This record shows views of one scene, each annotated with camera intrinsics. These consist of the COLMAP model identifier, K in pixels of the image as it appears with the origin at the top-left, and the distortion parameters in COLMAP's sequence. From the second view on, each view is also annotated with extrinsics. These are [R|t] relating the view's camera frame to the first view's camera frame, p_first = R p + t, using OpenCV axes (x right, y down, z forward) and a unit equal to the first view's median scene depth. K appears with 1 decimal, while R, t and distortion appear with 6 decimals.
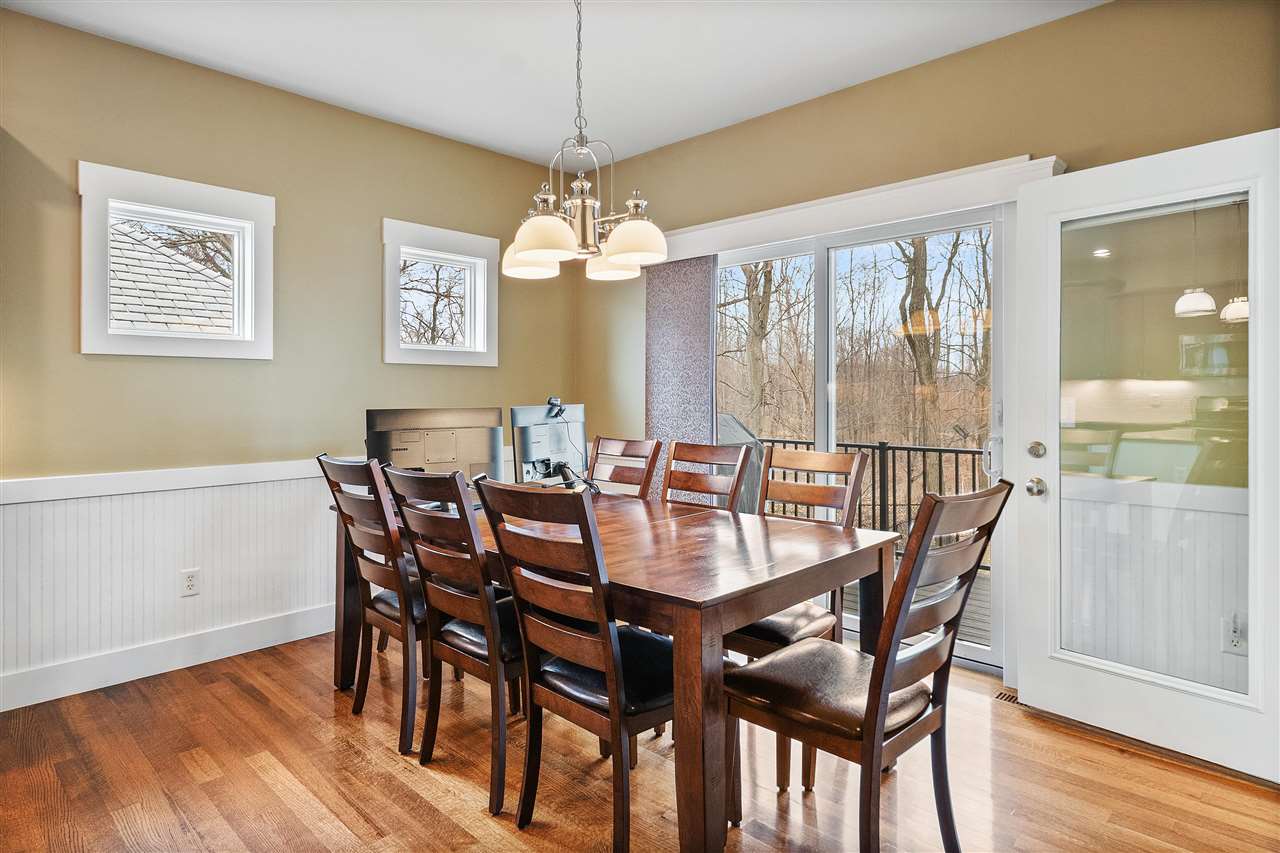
lens RADIAL K [[710.8, 0, 642.9], [0, 710.8, 393.5], [0, 0, 1]] dist [-0.003695, 0.002397]
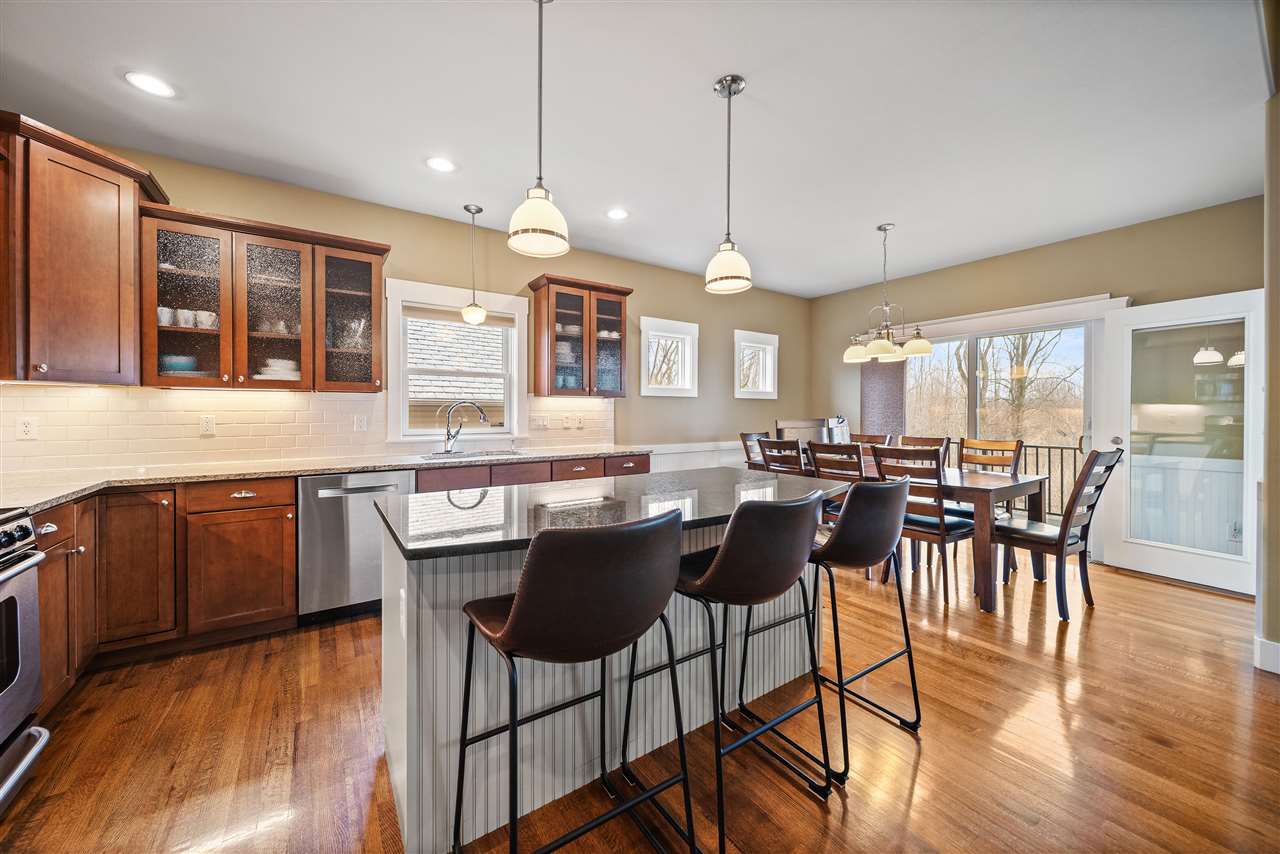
lens RADIAL K [[468.0, 0, 637.8], [0, 468.0, 416.0], [0, 0, 1]] dist [0.000772, -0.001194]
pose [[0.976698, 0.004168, -0.214576, -0.390716], [-0.002704, 0.999971, 0.007116, 0.001423], [0.214599, -0.006370, 0.976681, -0.476111]]
